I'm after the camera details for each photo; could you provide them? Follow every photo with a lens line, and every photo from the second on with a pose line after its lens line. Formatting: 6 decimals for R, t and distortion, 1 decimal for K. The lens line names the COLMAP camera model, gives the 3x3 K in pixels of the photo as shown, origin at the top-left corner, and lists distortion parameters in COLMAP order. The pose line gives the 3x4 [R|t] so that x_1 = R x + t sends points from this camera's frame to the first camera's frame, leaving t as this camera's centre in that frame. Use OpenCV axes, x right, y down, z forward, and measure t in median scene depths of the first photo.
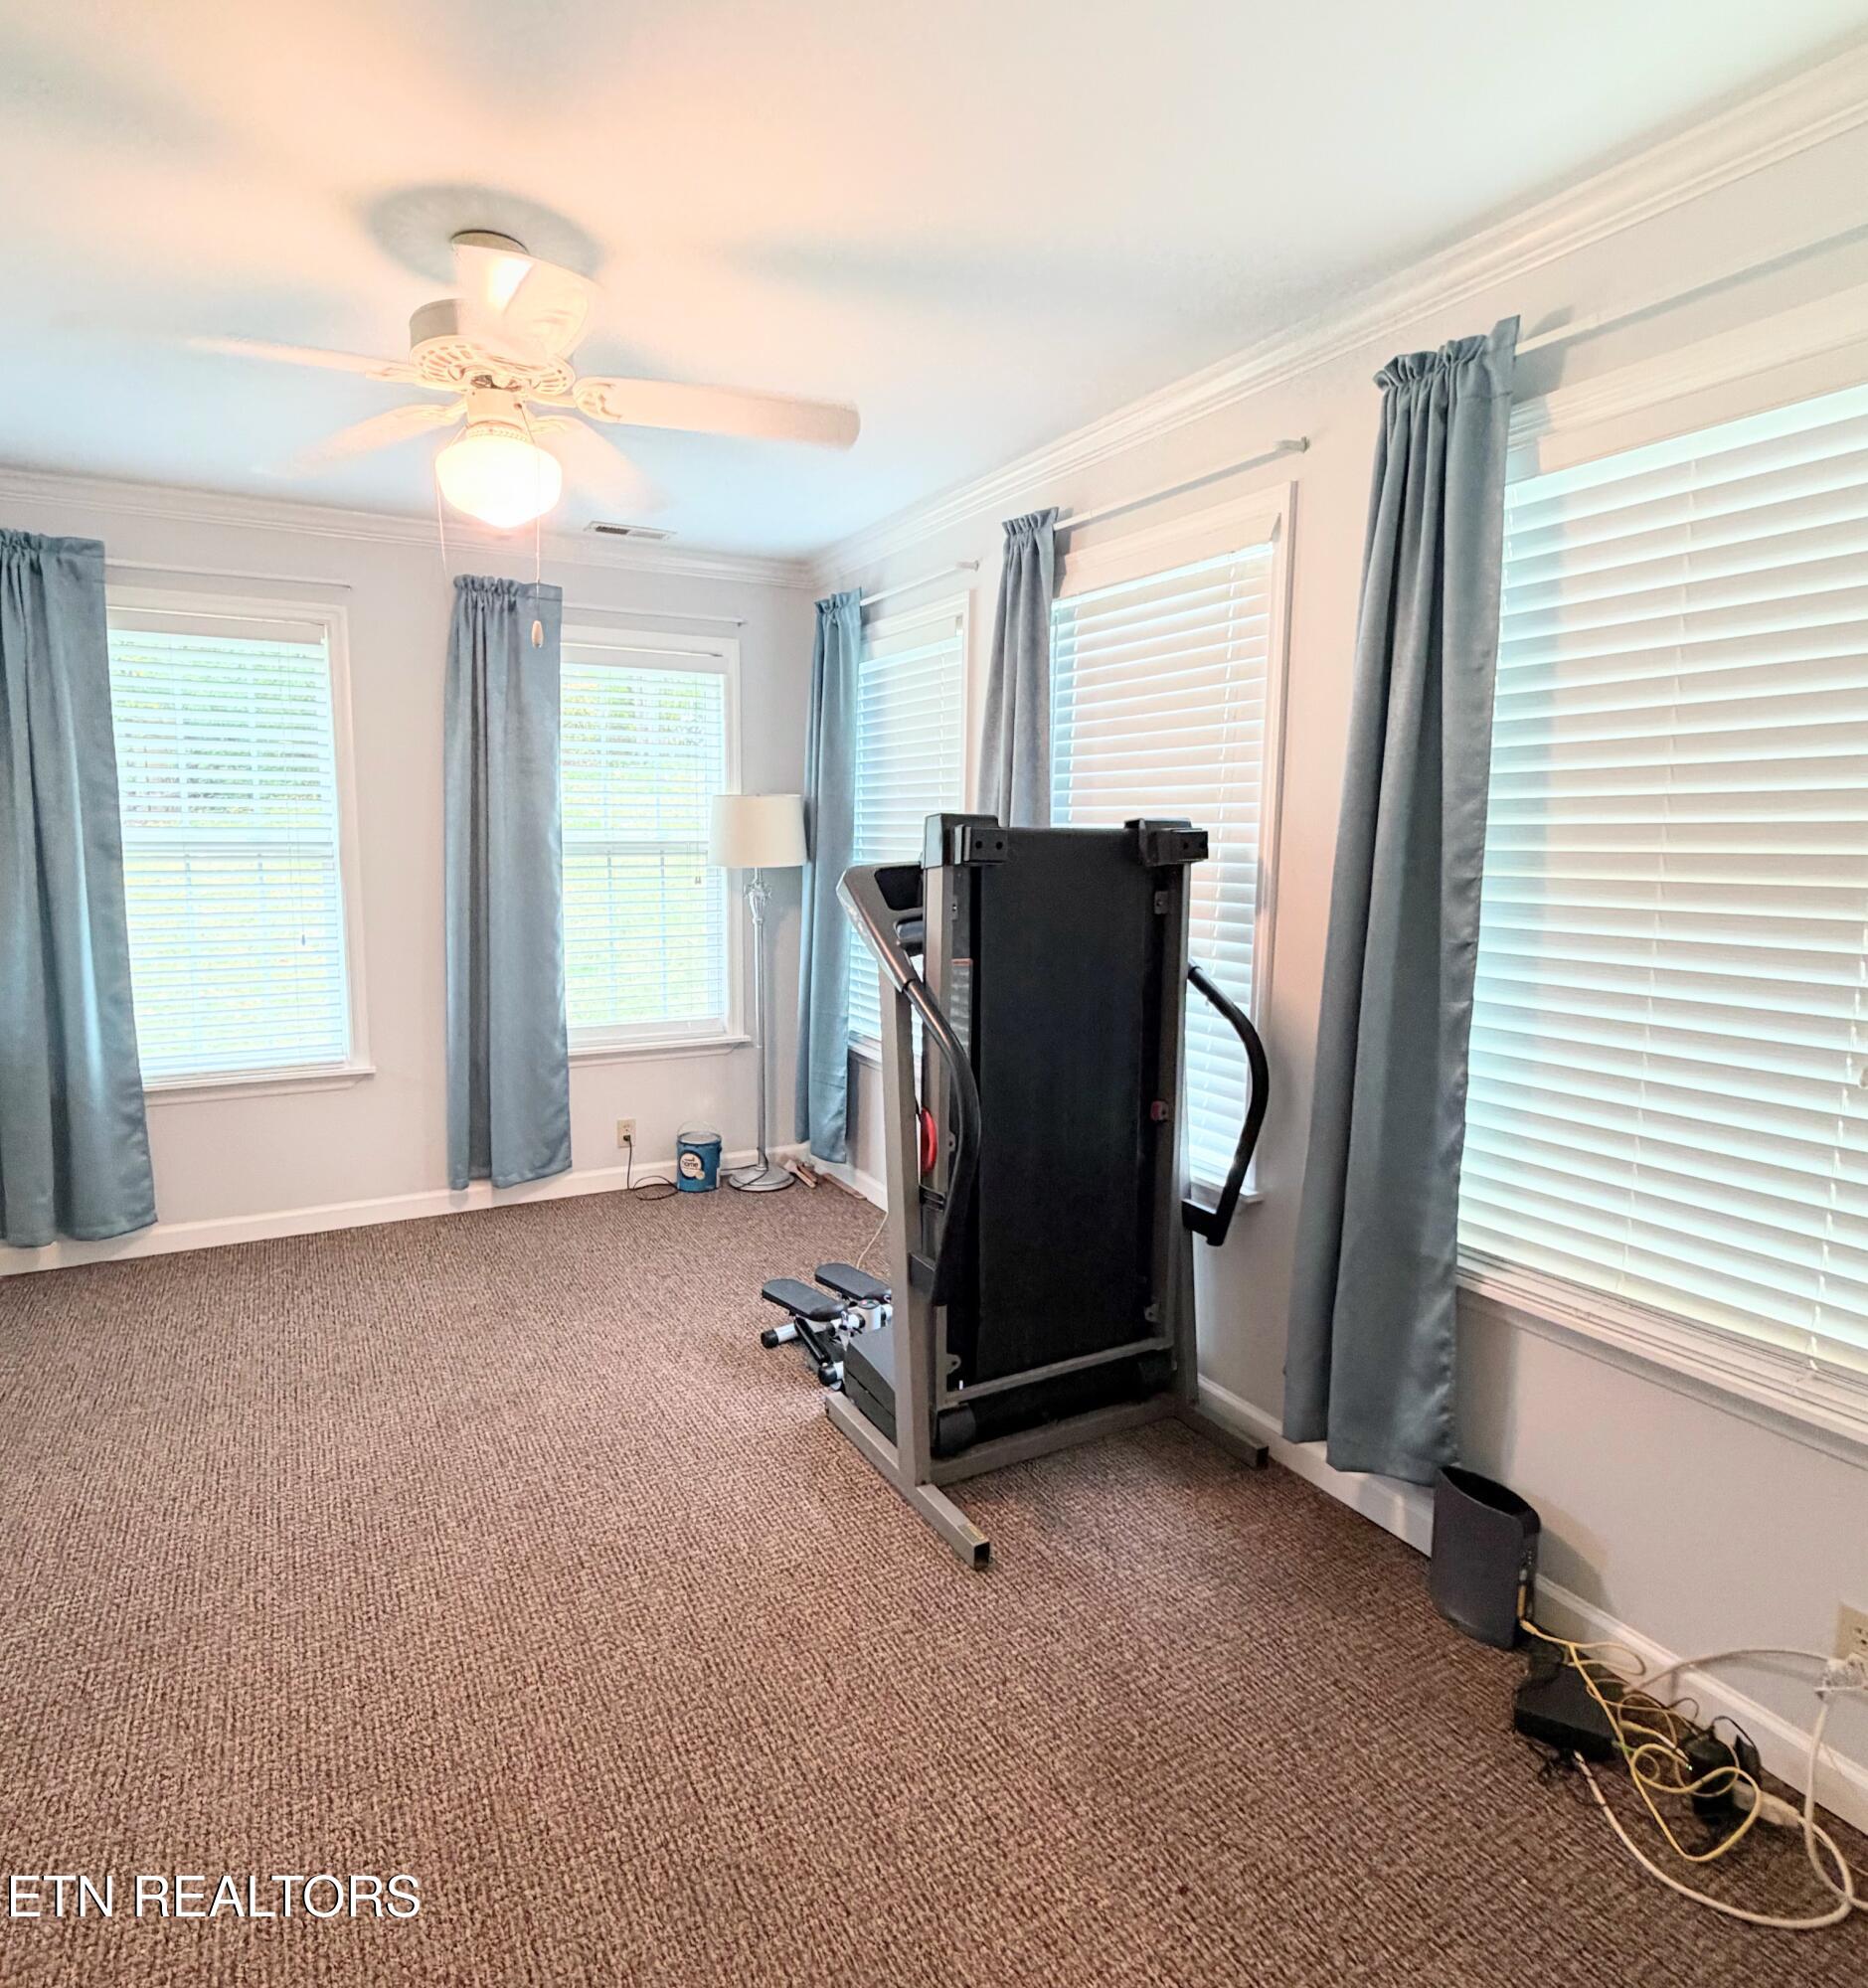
lens RADIAL K [[1185.7, 0, 927.3], [0, 1185.7, 992.7], [0, 0, 1]] dist [-0.004284, 0.000556]
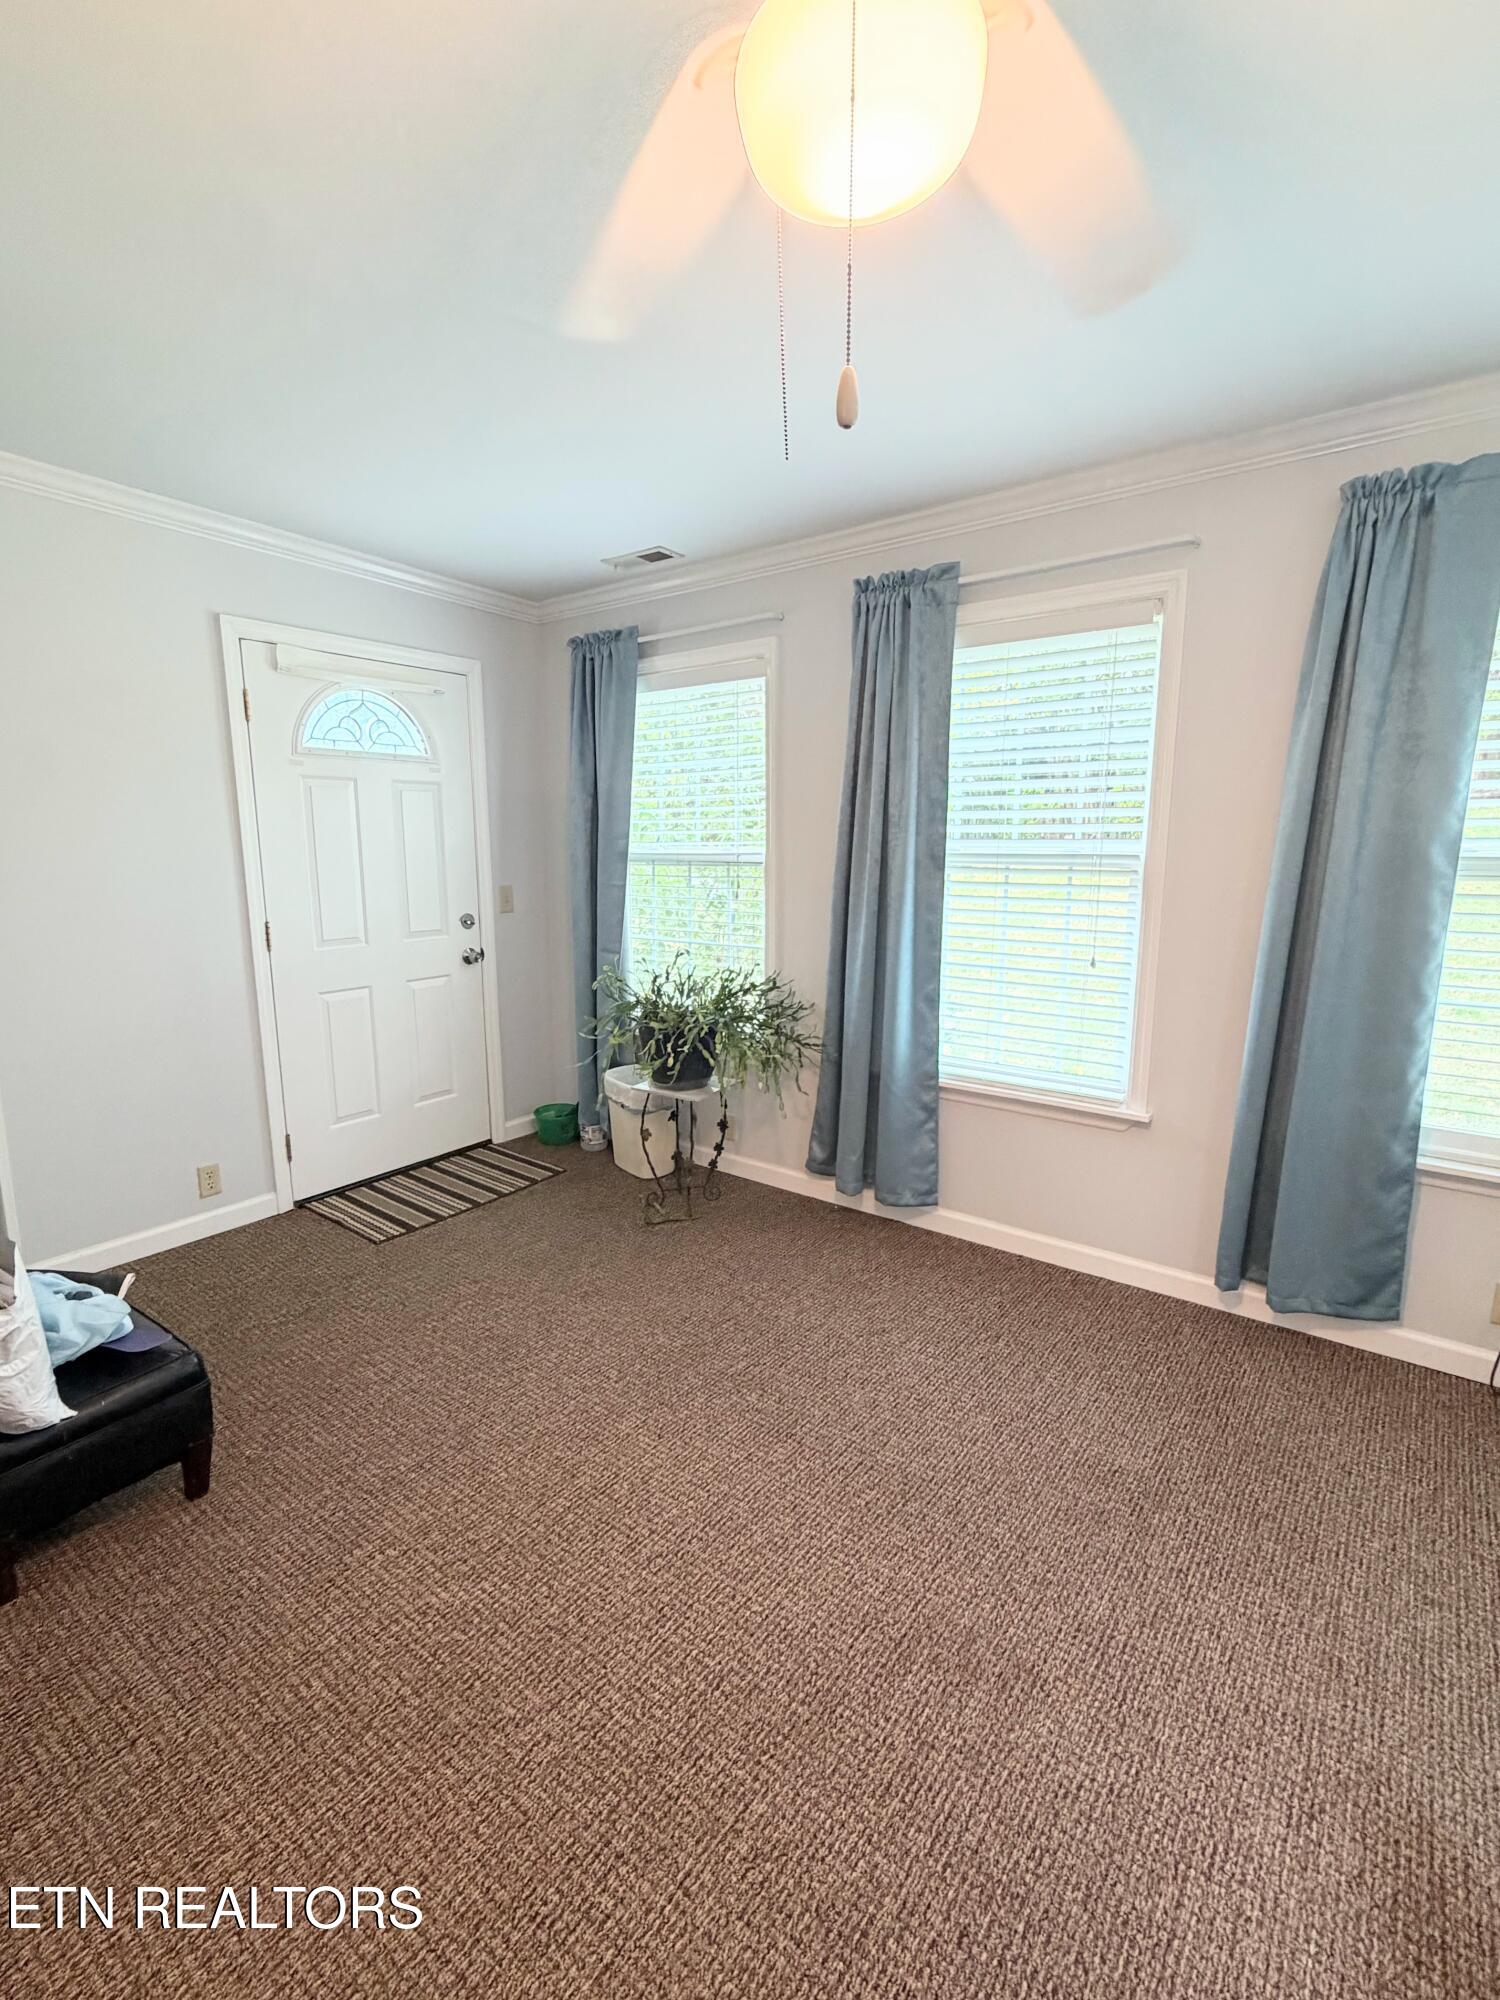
lens RADIAL K [[895.4, 0, 741.8], [0, 895.4, 1002.1], [0, 0, 1]] dist [-0.011206, -0.000048]
pose [[0.394997, 0.150499, -0.906271, -0.004578], [-0.123117, 0.986263, 0.110122, -0.057962], [0.910395, 0.068080, 0.408100, 0.484756]]
